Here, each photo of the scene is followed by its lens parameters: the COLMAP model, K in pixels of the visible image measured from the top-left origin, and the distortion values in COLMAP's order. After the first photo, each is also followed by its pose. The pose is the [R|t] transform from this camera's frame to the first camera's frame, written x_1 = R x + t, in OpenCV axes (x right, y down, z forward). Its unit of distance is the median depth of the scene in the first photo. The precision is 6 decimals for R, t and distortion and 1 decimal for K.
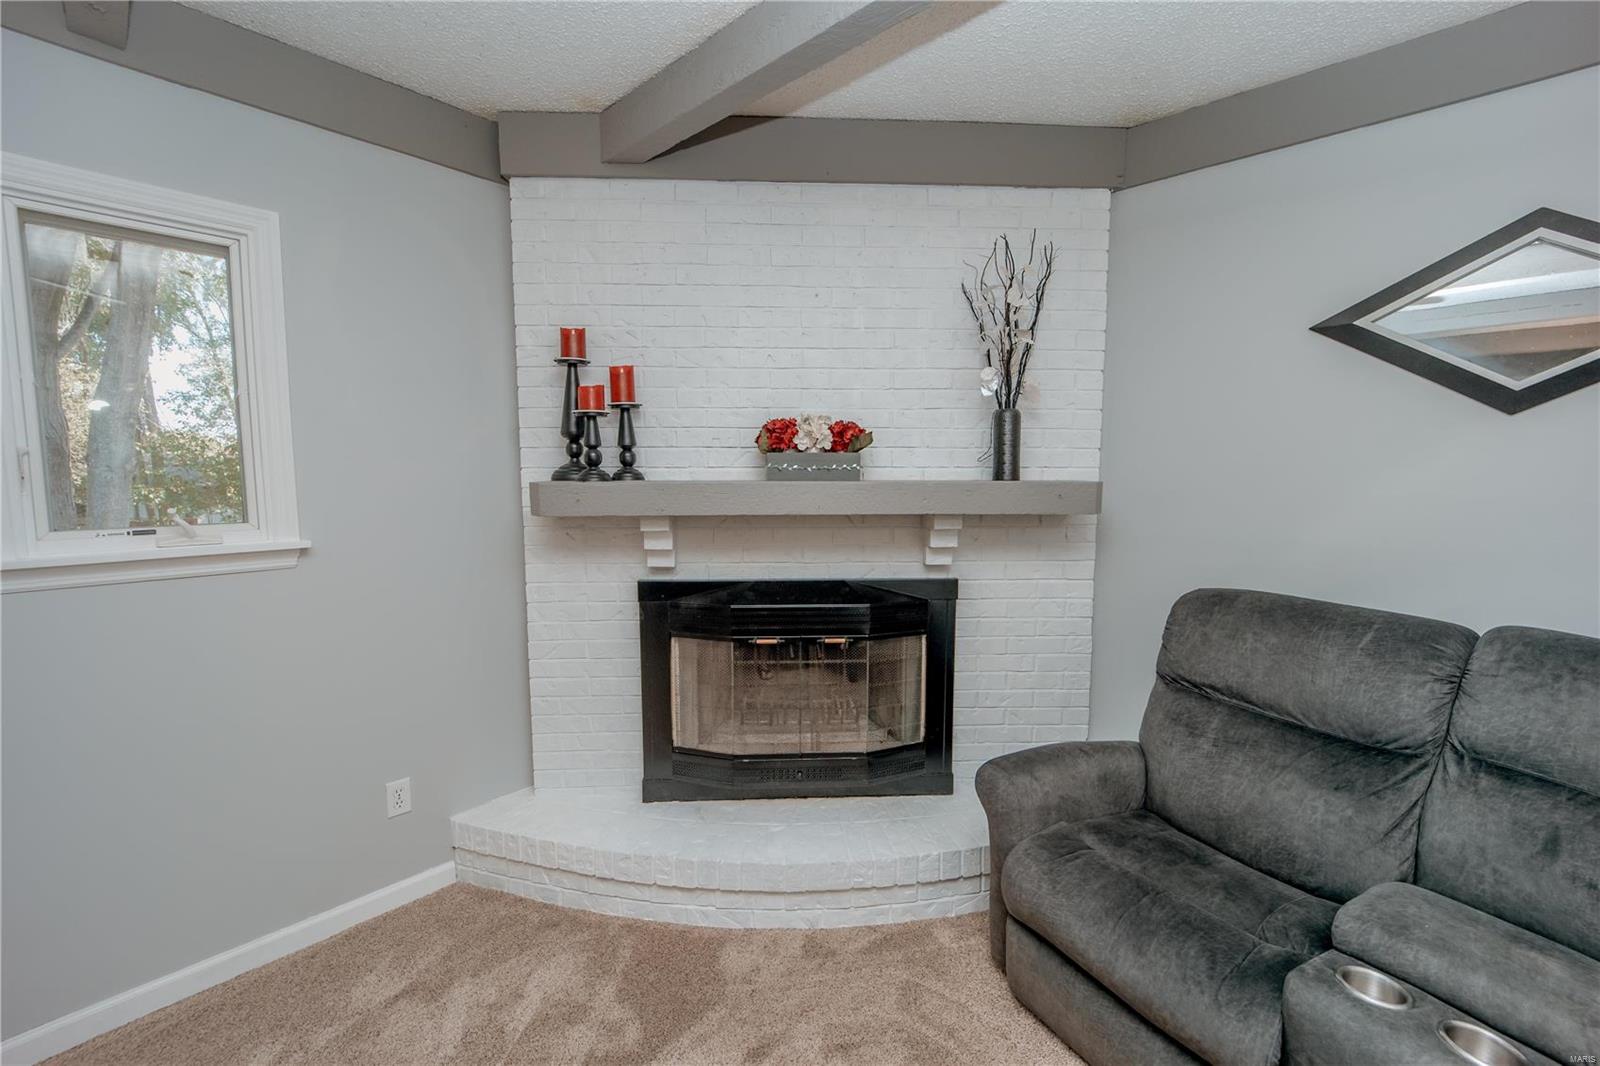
lens RADIAL K [[670.2, 0, 816.0], [0, 670.2, 533.7], [0, 0, 1]] dist [-0.016201, -0.000232]
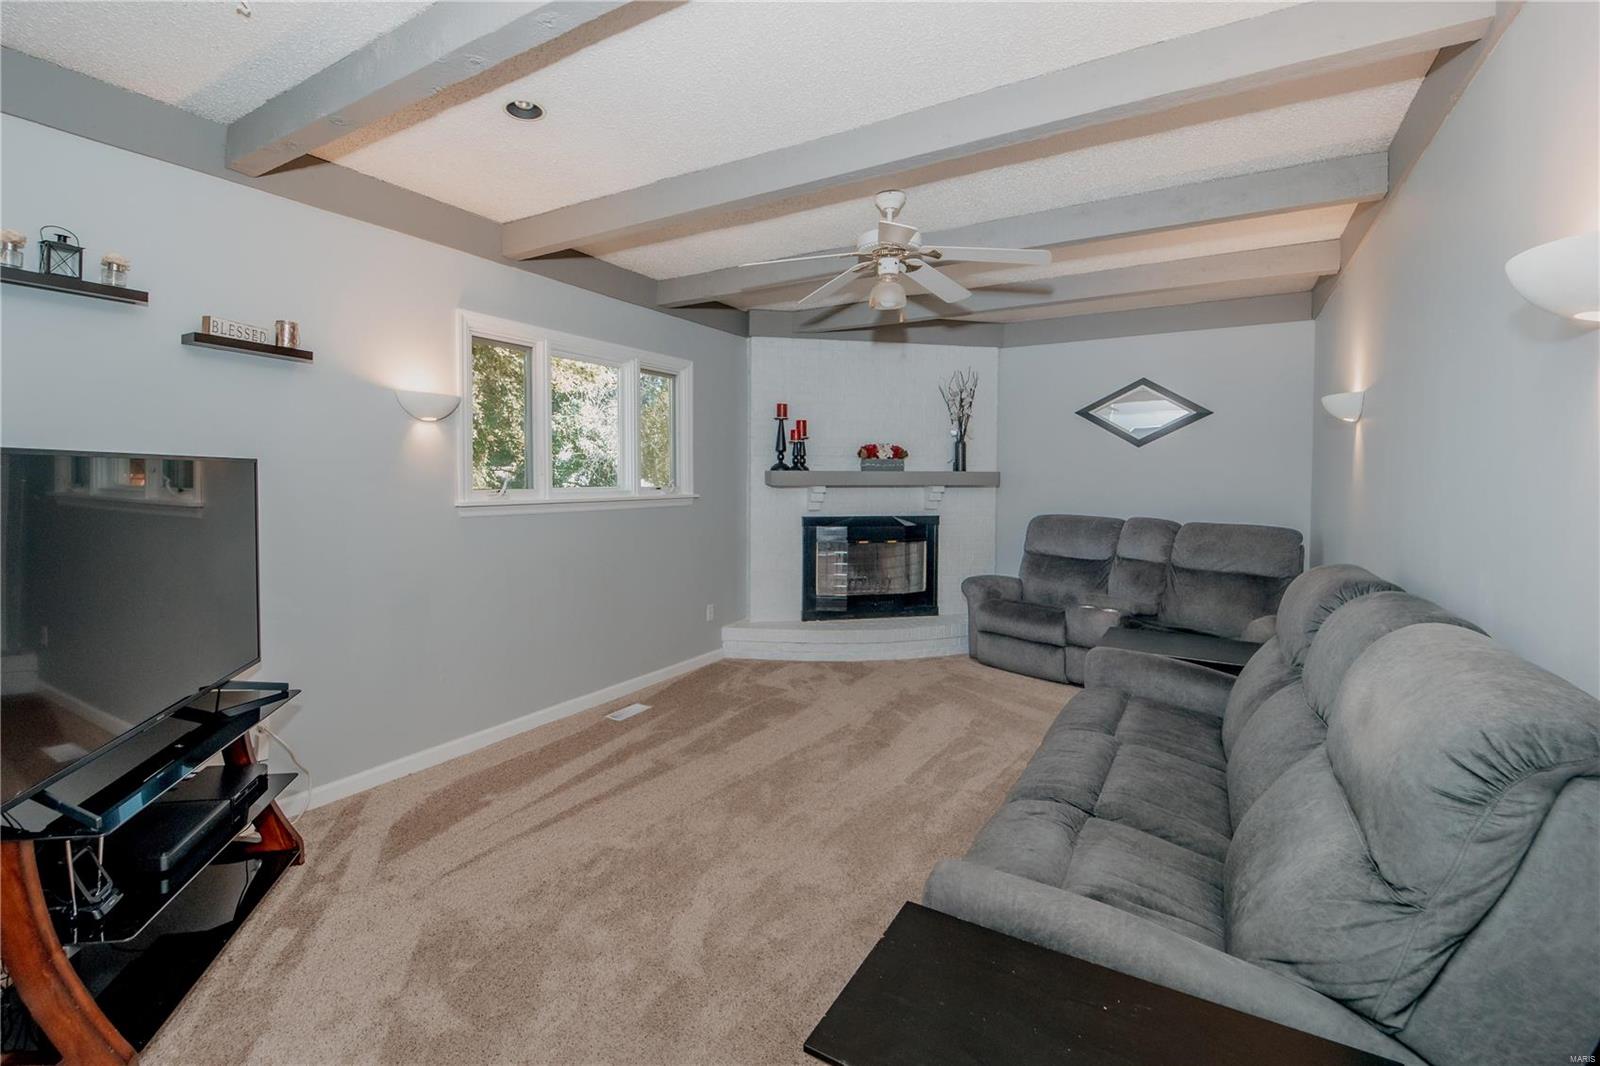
lens RADIAL K [[688.4, 0, 800.8], [0, 688.4, 489.6], [0, 0, 1]] dist [0.000723, 0.000015]
pose [[0.982701, -0.002491, 0.185182, -0.722743], [0.013983, 0.998053, -0.060778, 0.125125], [-0.184670, 0.062316, 0.980823, -1.274791]]
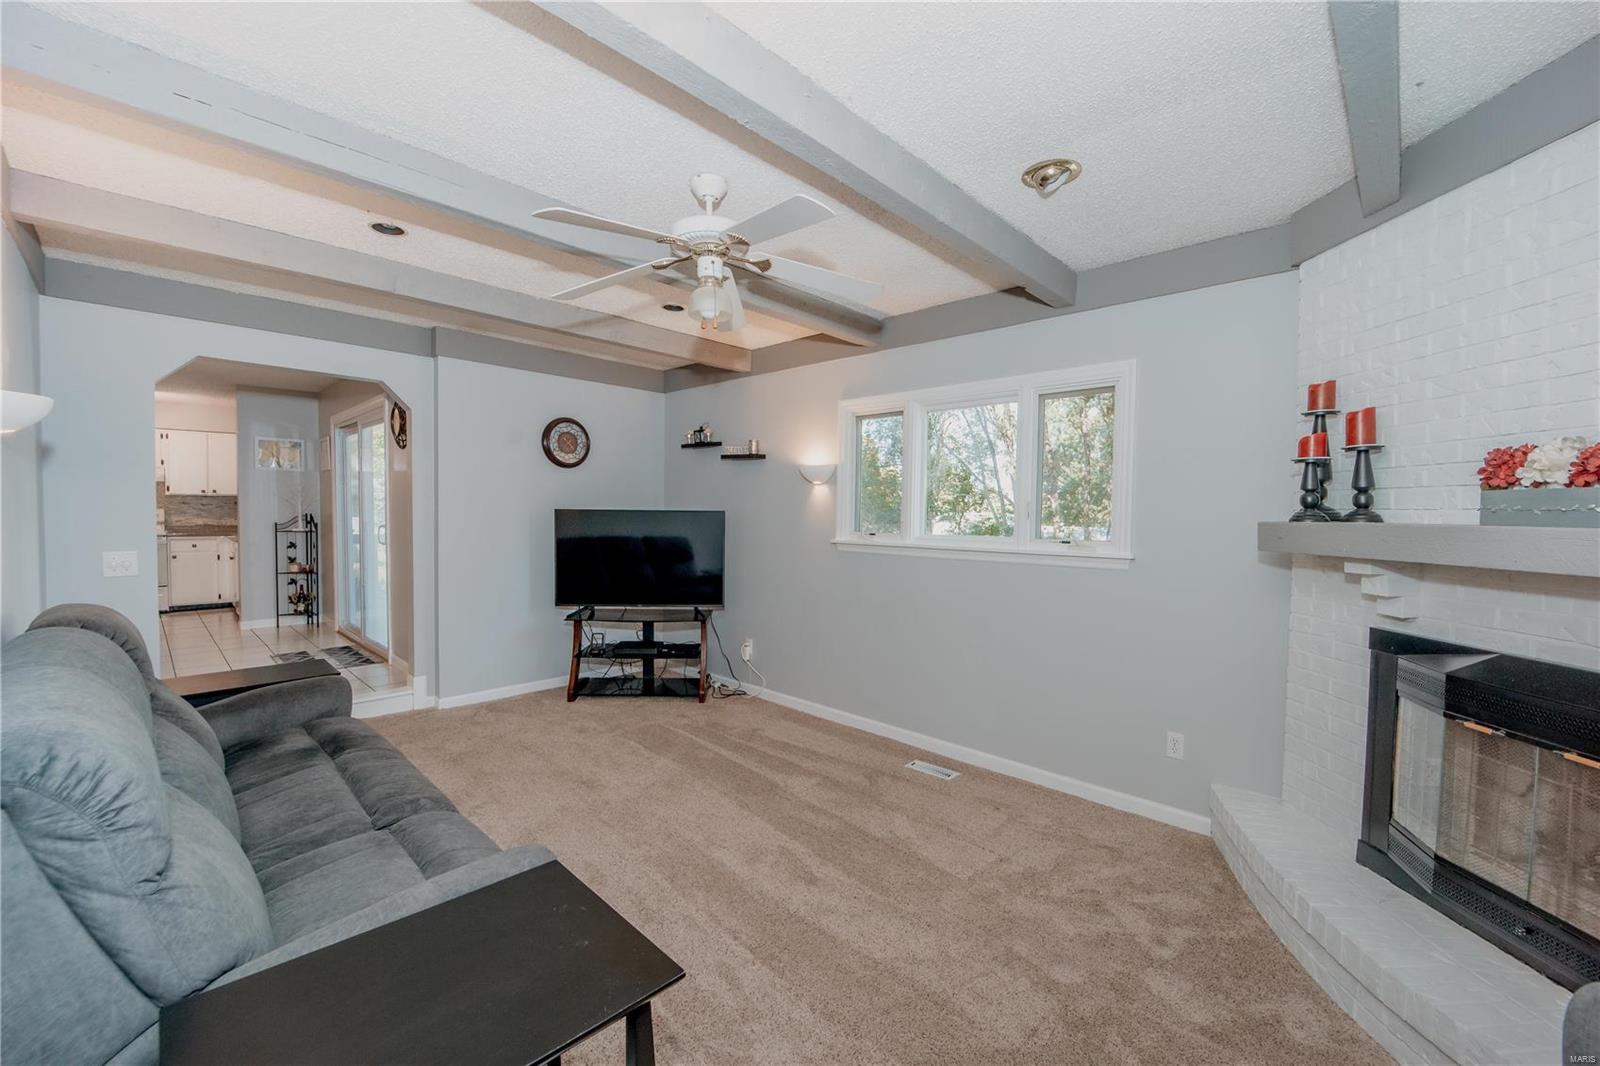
lens RADIAL K [[635.8, 0, 797.7], [0, 635.8, 541.0], [0, 0, 1]] dist [-0.000756, -0.000063]
pose [[-0.048077, 0.040300, -0.998030, 0.705373], [-0.097940, 0.994181, 0.044862, -0.013210], [0.994030, 0.099904, -0.043850, 0.216934]]
